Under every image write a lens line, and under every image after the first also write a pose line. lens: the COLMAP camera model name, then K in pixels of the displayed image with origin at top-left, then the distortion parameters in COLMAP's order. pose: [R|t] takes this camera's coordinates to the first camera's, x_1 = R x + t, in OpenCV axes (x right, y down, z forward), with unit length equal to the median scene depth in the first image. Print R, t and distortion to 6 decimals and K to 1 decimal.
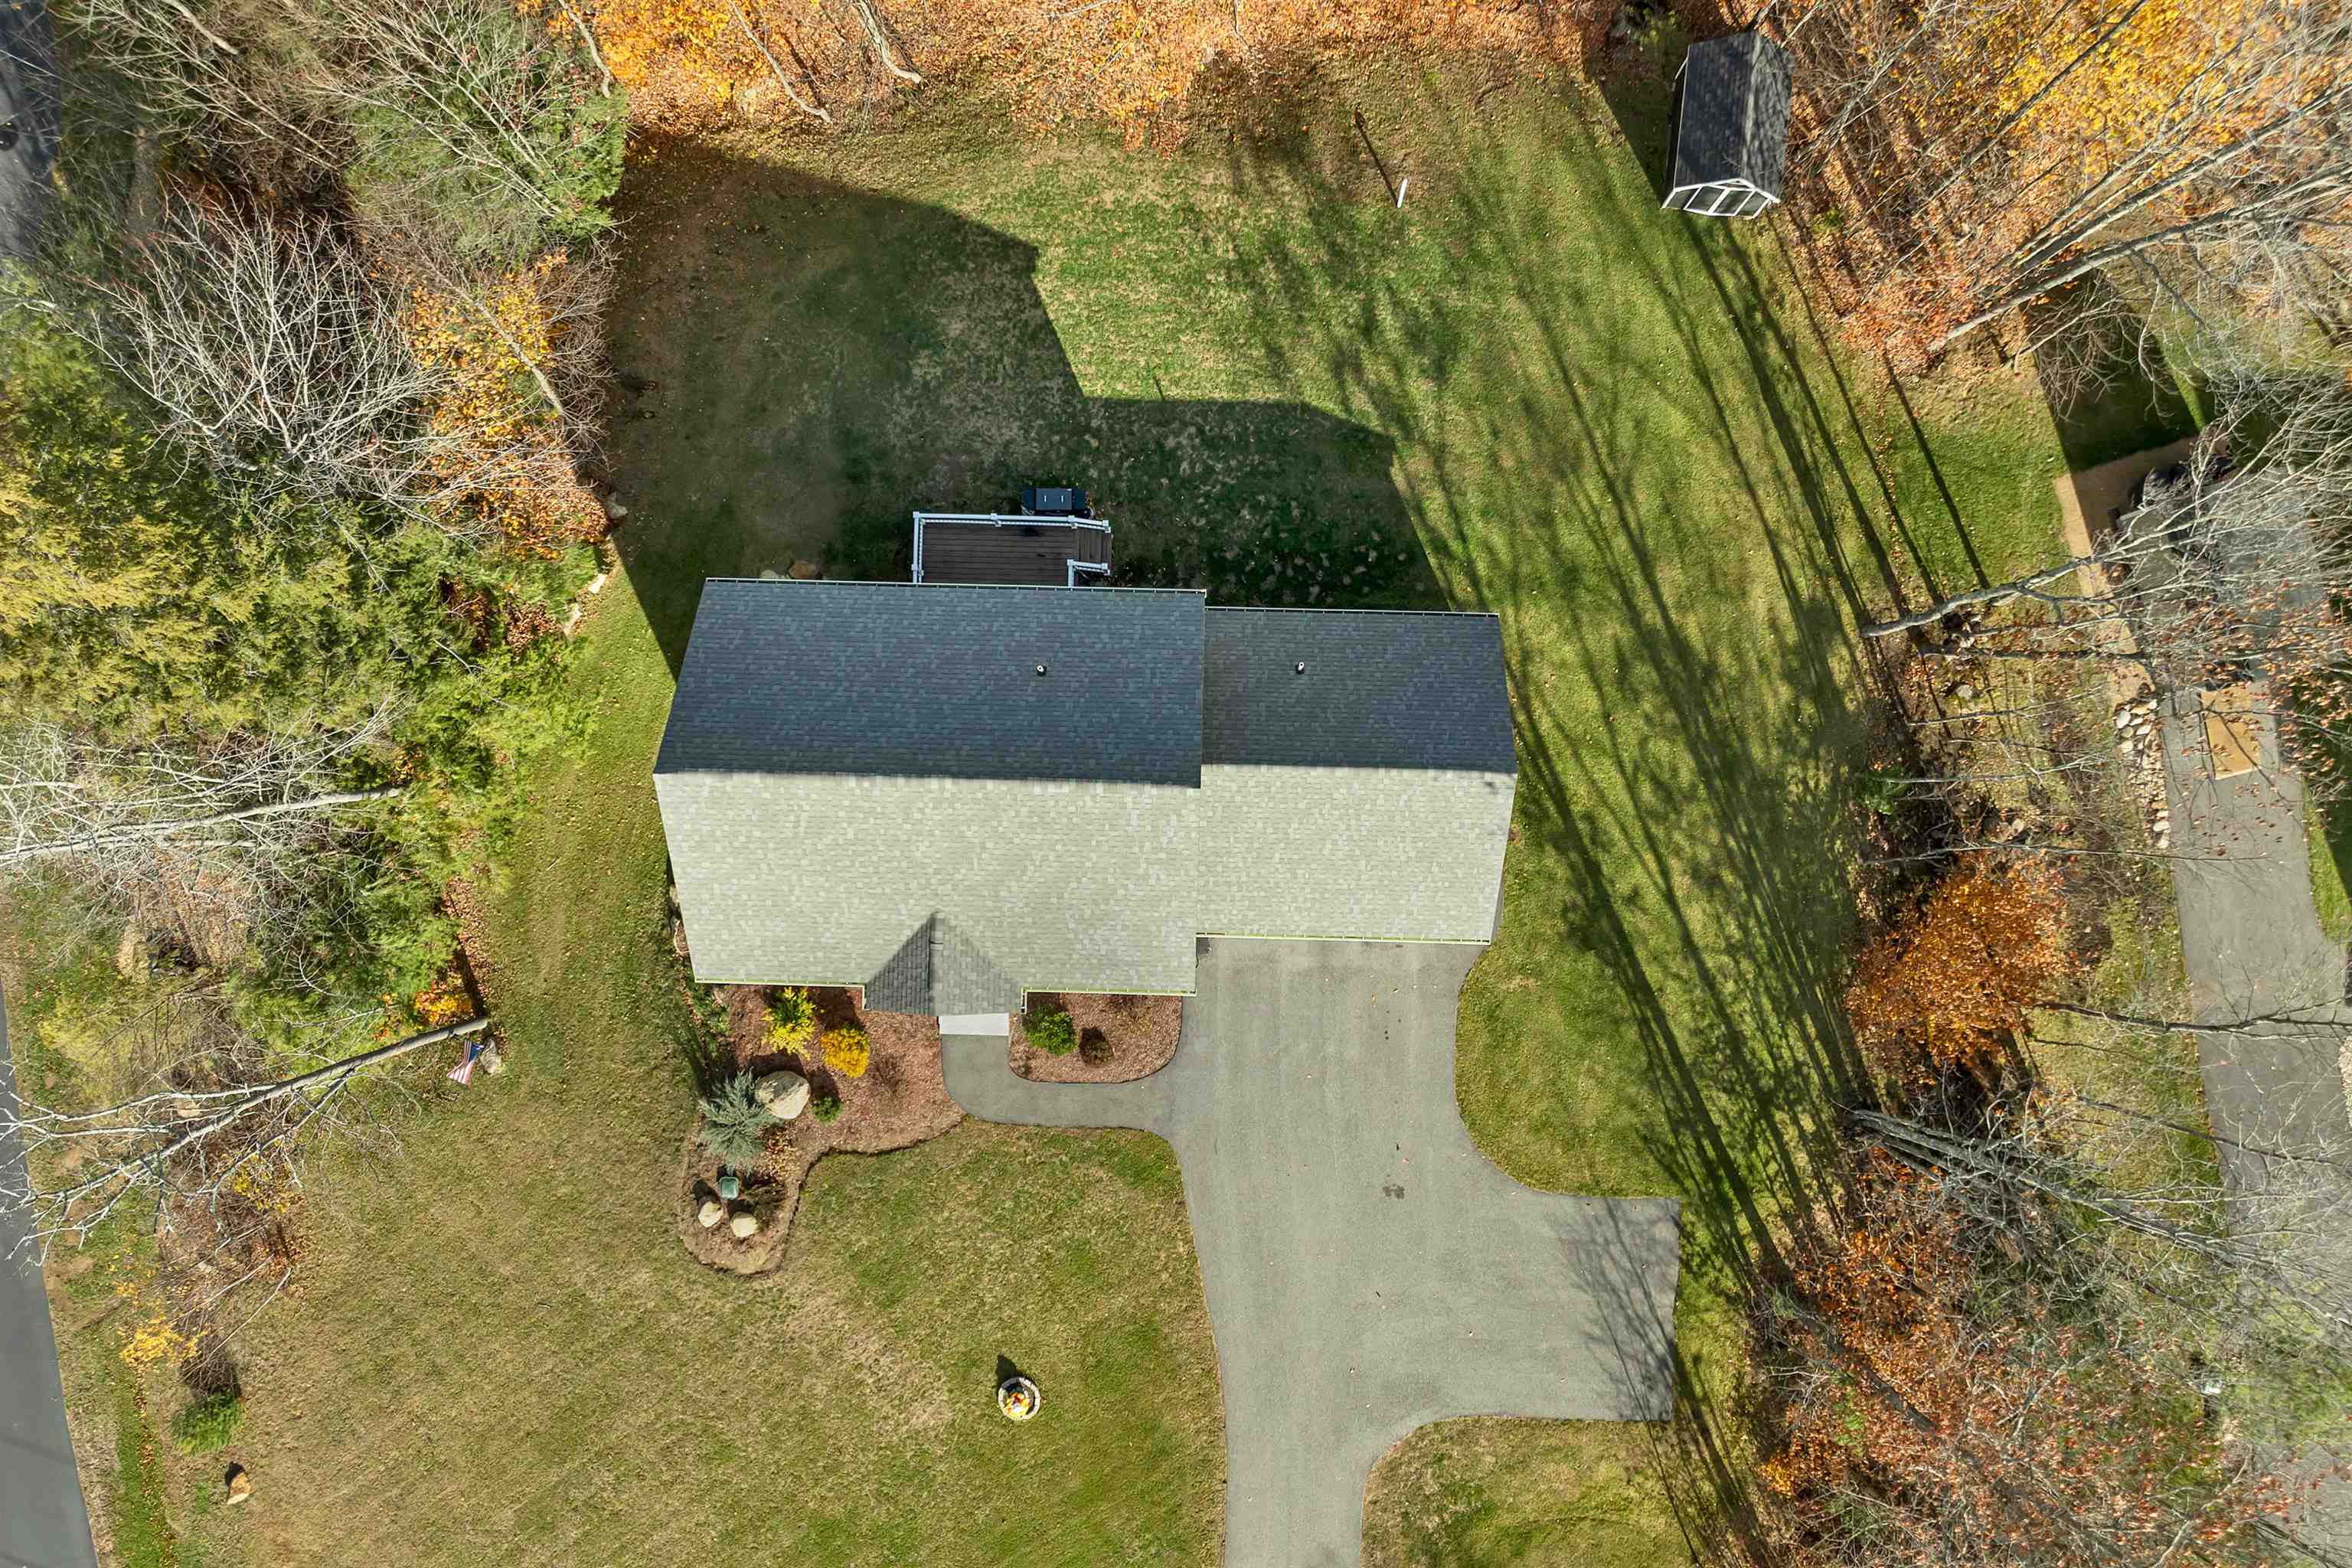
lens RADIAL K [[1690.7, 0, 1169.8], [0, 1690.7, 782.2], [0, 0, 1]] dist [-0.029174, -0.002366]
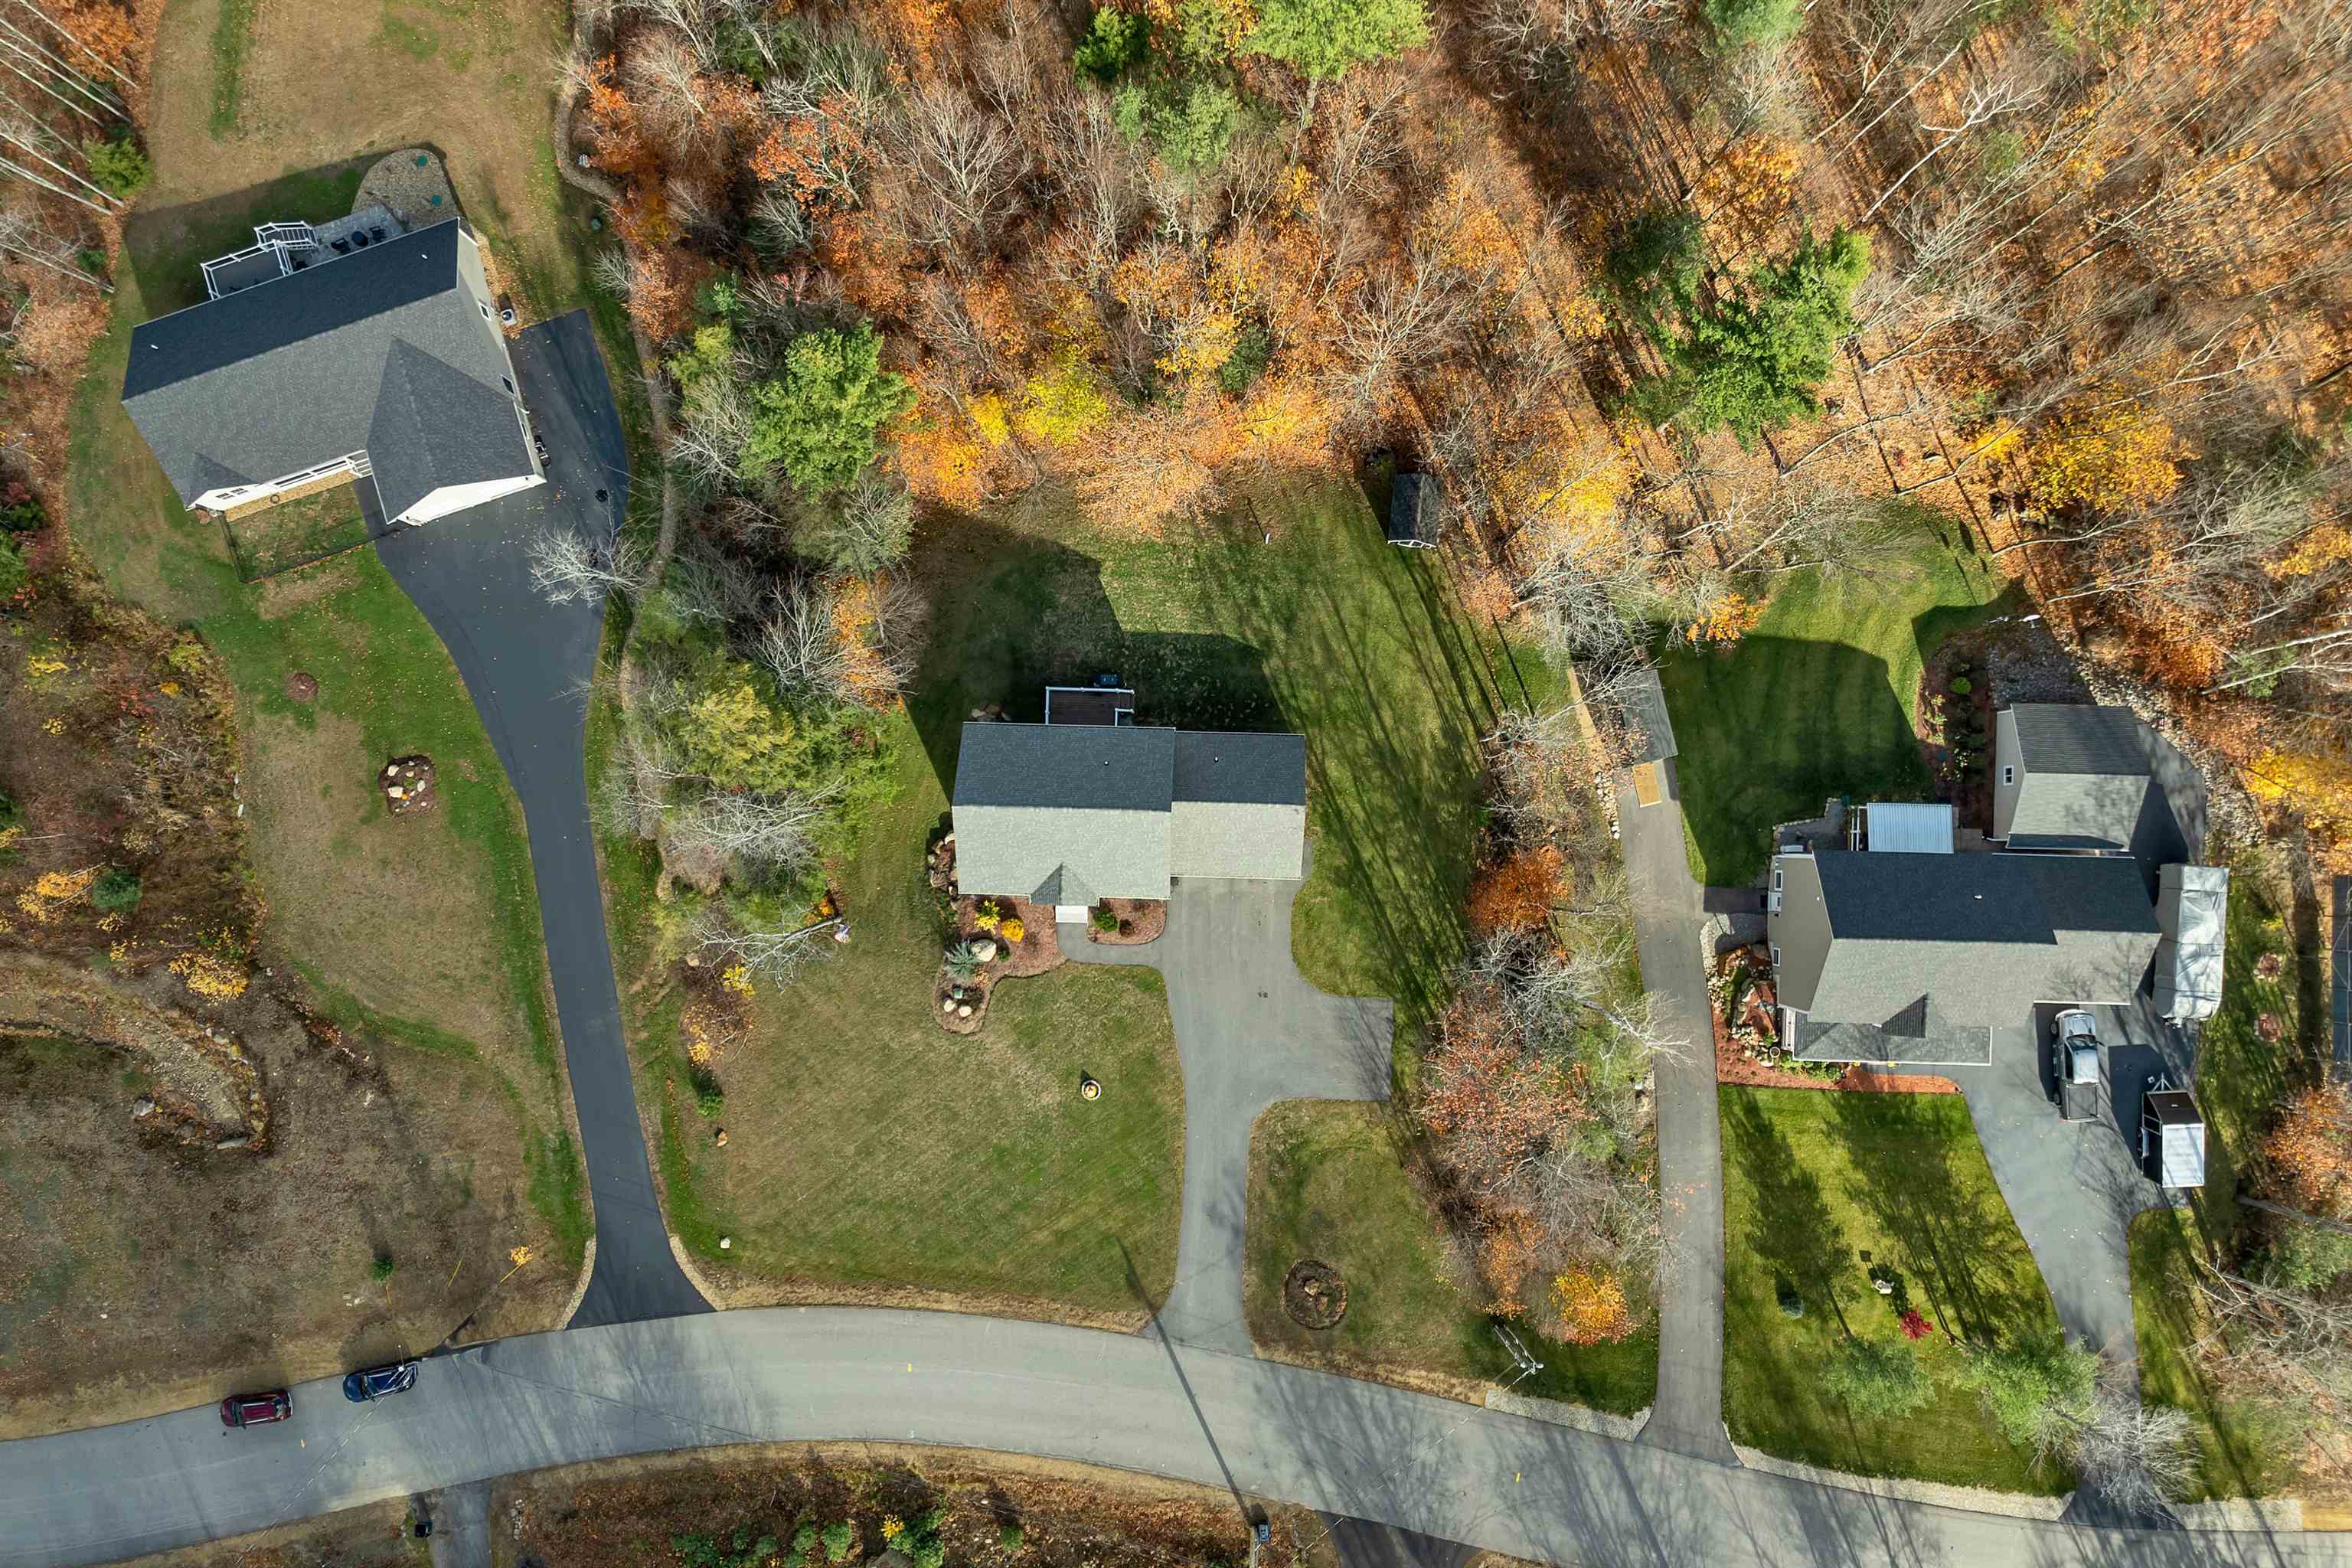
lens RADIAL K [[1690.7, 0, 1180.9], [0, 1690.7, 789.3], [0, 0, 1]] dist [-0.029174, -0.002366]
pose [[0.999991, 0.002446, -0.003560, 0.033638], [-0.002444, 0.999997, 0.000707, -0.025279], [0.003562, -0.000699, 0.999993, -1.190532]]
